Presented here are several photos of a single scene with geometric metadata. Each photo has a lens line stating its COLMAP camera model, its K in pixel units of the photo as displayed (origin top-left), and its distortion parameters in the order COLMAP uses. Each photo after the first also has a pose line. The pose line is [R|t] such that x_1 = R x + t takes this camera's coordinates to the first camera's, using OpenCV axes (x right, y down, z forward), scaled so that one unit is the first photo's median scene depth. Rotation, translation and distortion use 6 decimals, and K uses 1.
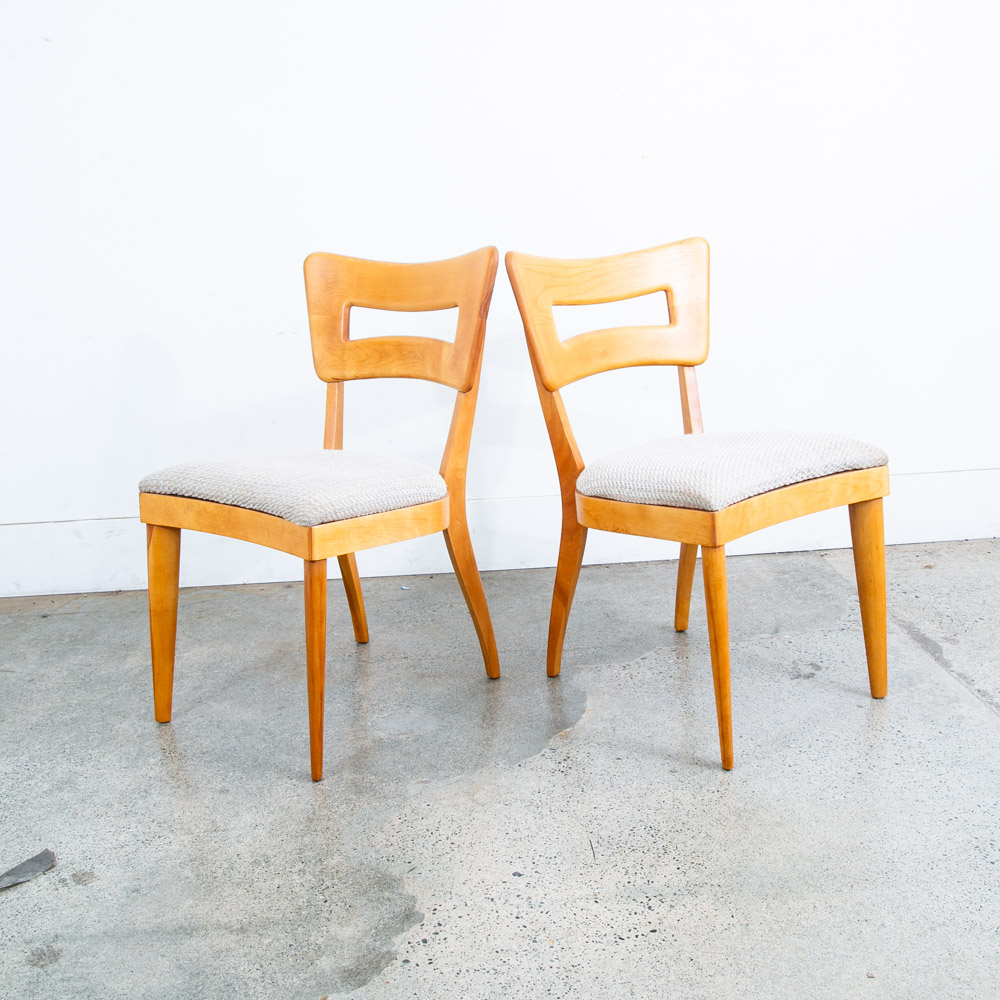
lens RADIAL K [[1184.0, 0, 513.4], [0, 1184.0, 544.4], [0, 0, 1]] dist [-0.038009, 0.000000]
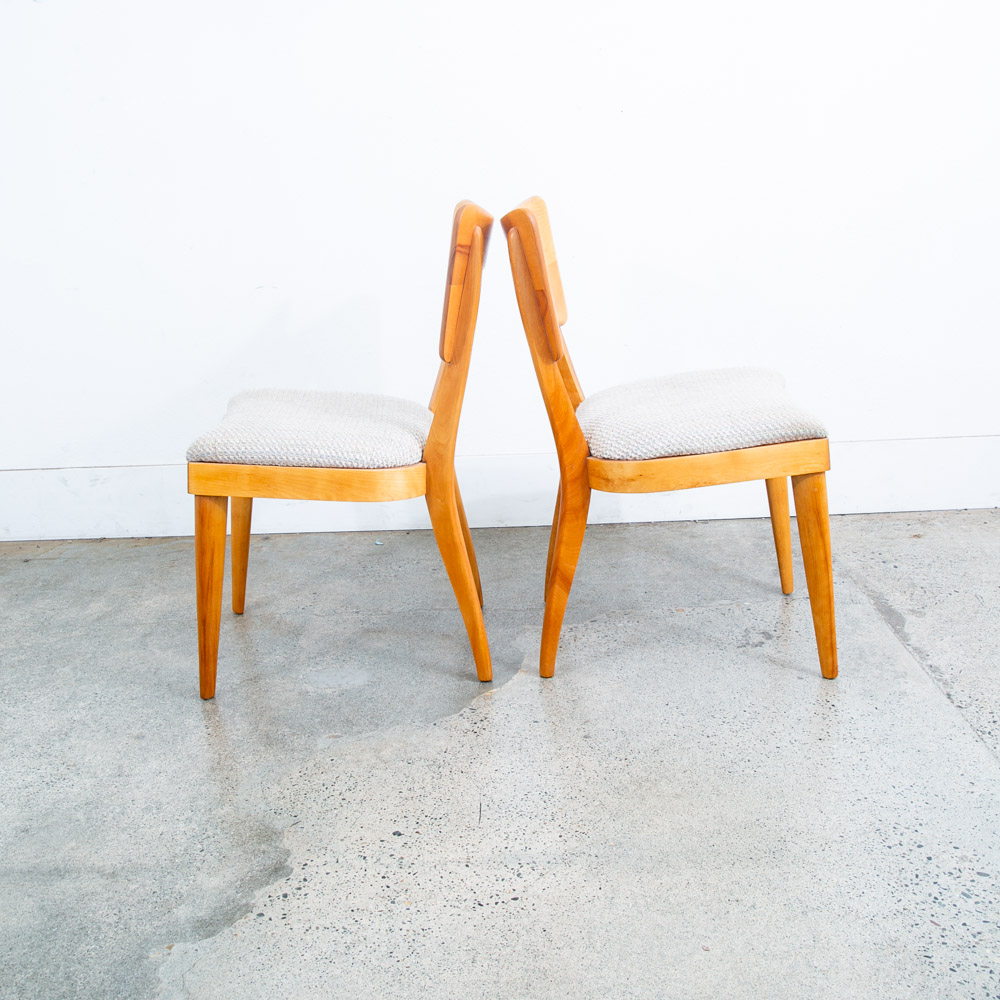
lens RADIAL K [[1184.0, 0, 501.6], [0, 1184.0, 499.6], [0, 0, 1]] dist [-0.038009, 0.000000]
pose [[0.995740, 0.024593, -0.088865, 0.161739], [-0.025027, 0.999680, -0.003779, 0.002081], [0.088744, 0.005987, 0.996037, 0.023511]]
